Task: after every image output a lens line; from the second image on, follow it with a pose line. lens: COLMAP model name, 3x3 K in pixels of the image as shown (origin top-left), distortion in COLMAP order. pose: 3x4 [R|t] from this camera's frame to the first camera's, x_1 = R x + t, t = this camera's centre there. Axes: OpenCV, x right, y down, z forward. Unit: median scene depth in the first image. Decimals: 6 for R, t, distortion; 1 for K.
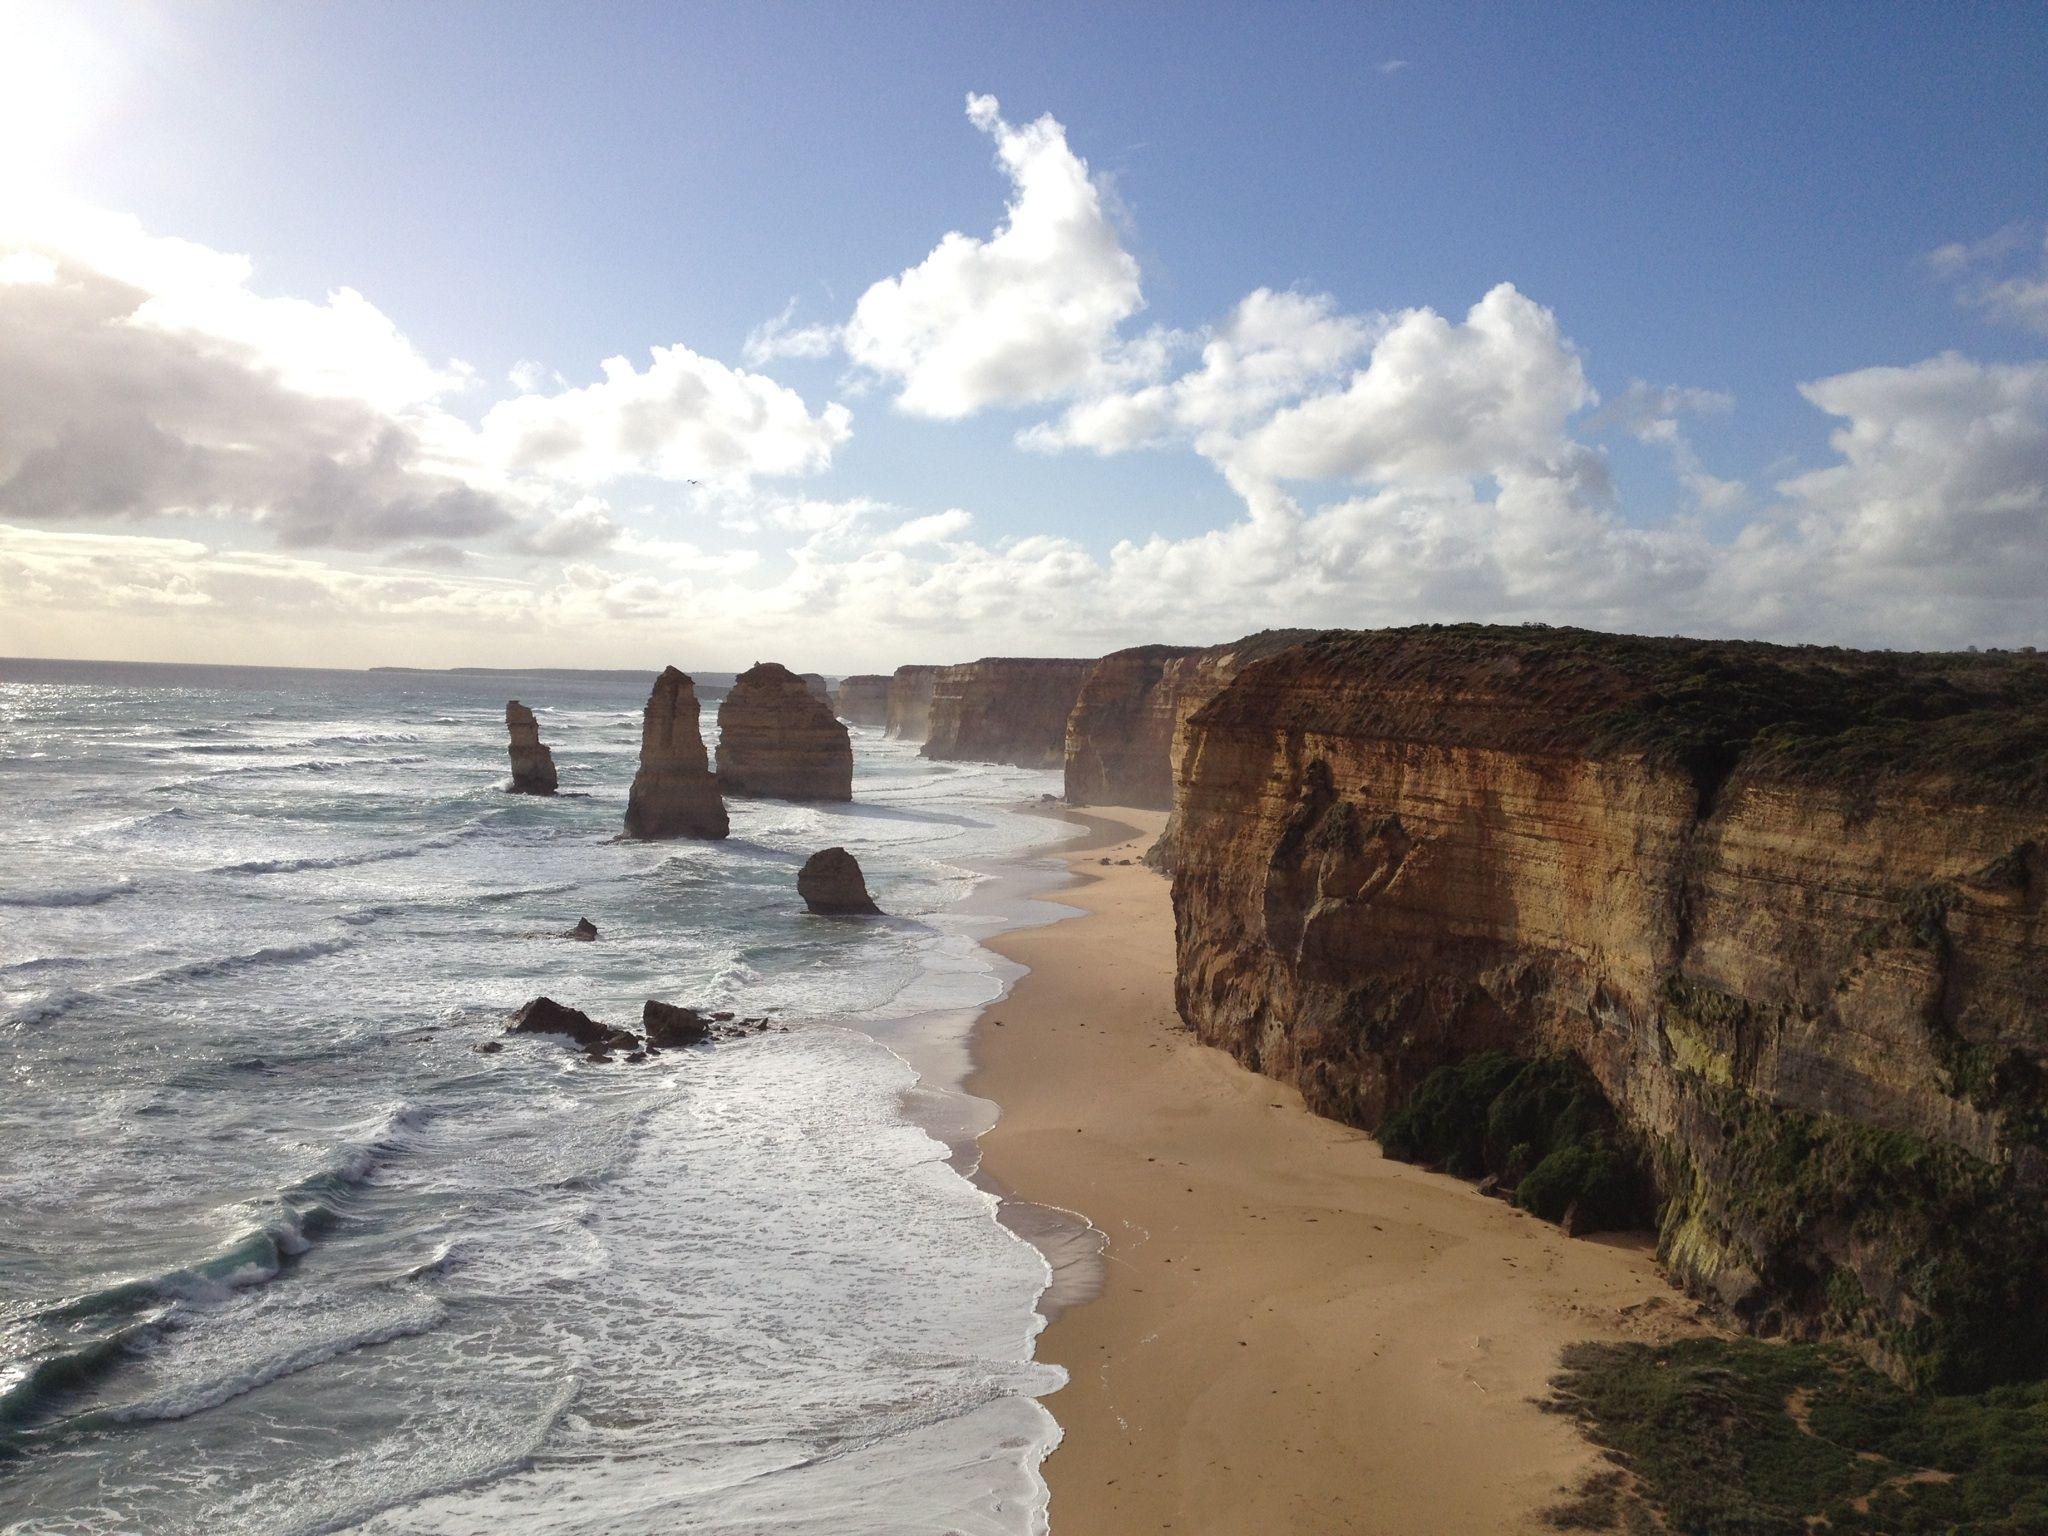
lens RADIAL K [[2023.7, 0, 1019.0], [0, 2023.7, 740.9], [0, 0, 1]] dist [0.184825, -0.488298]
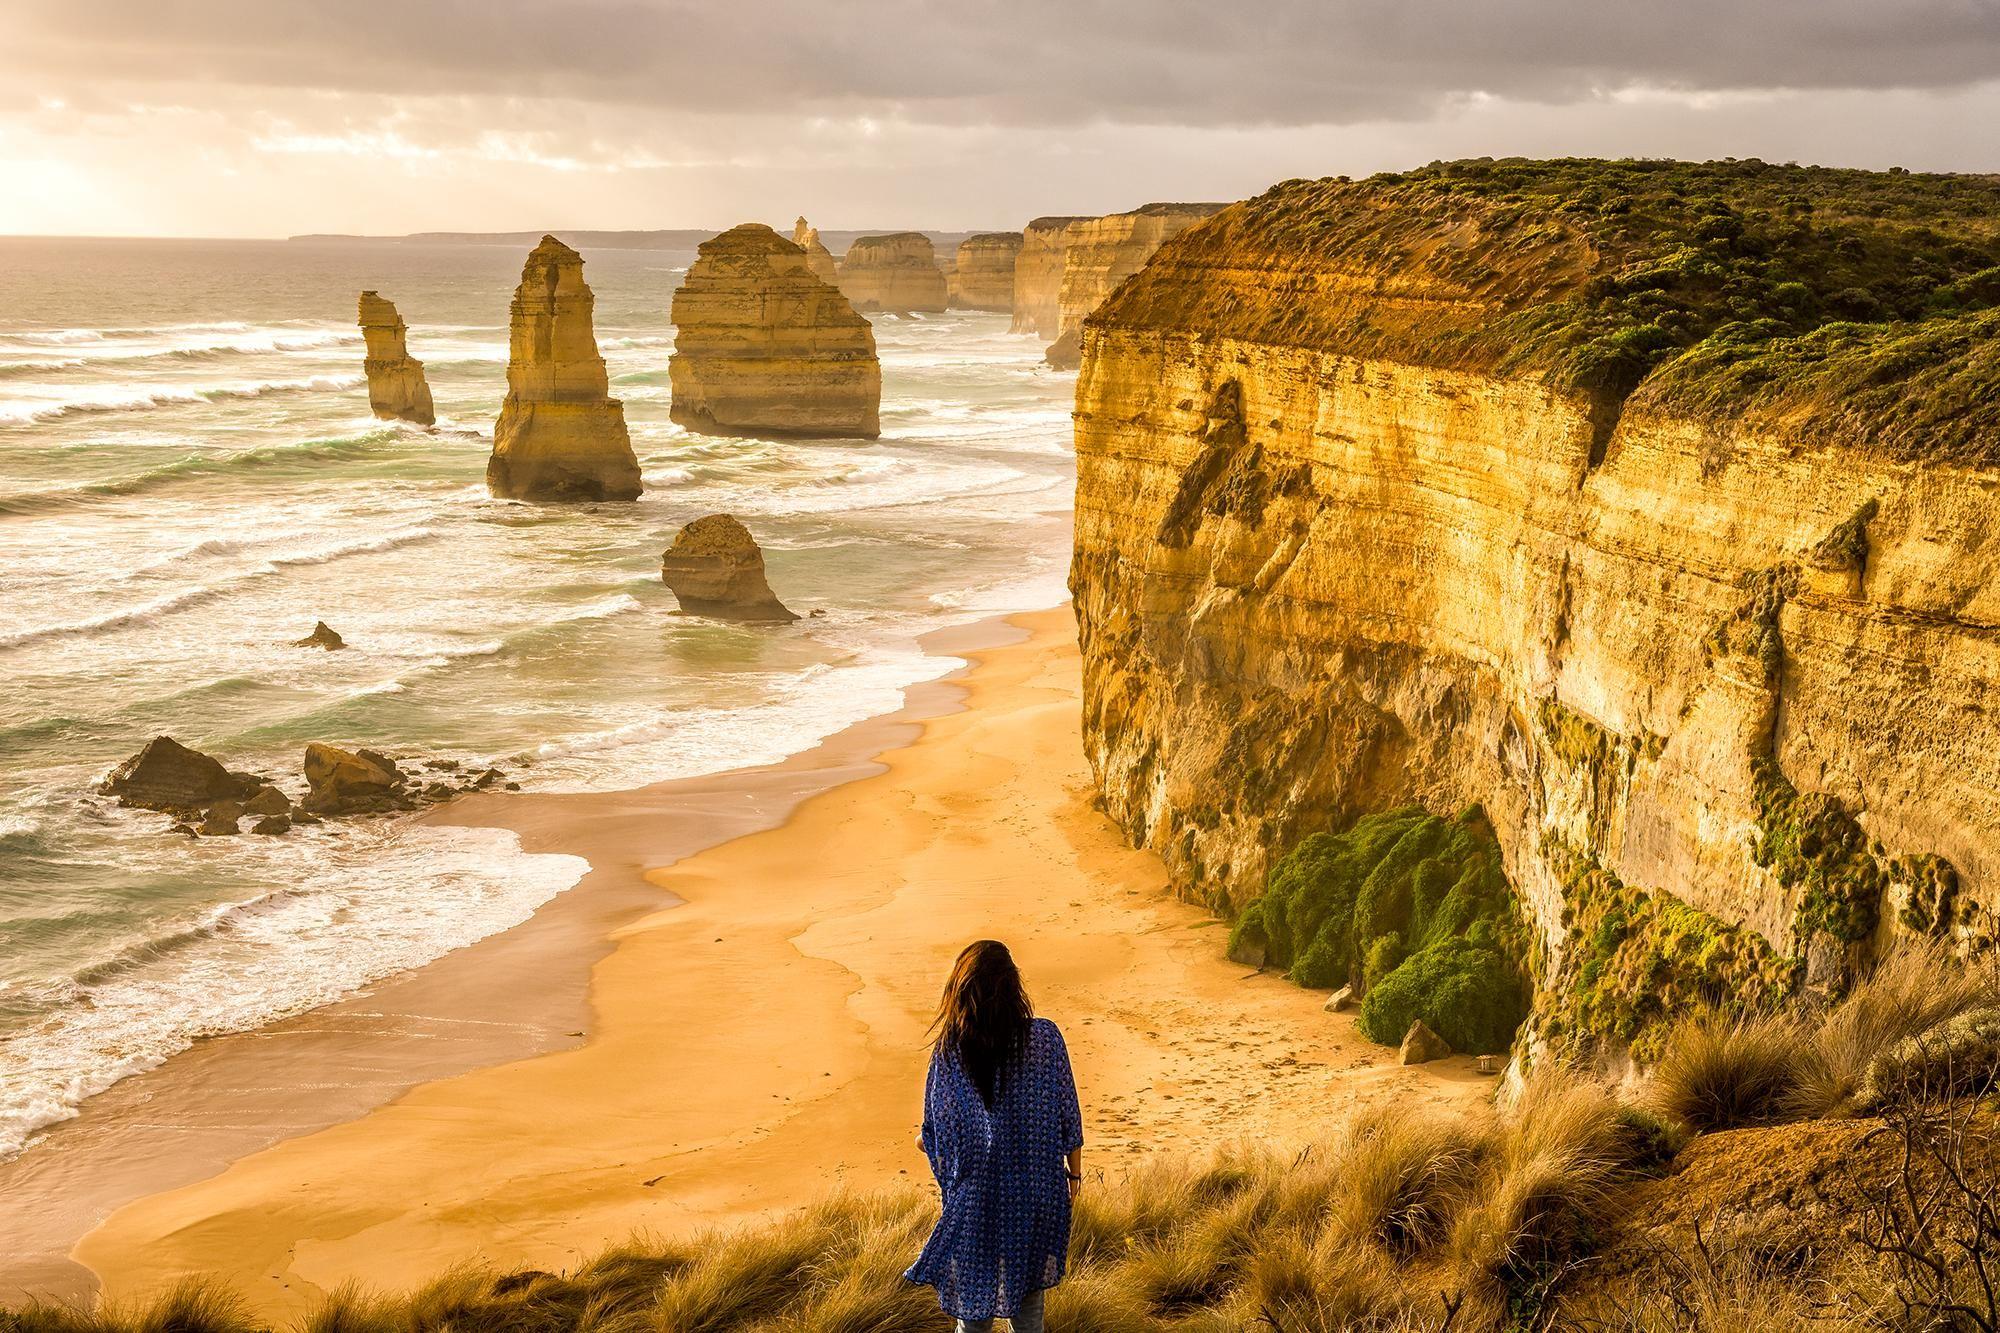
lens RADIAL K [[3262.4, 0, 1000.0], [0, 3262.4, 666.5], [0, 0, 1]] dist [-0.001716, -0.001157]
pose [[0.994672, -0.005265, -0.102956, 0.201848], [0.015750, 0.994732, 0.101297, -0.007163], [0.101880, -0.102379, 0.989514, -0.075870]]
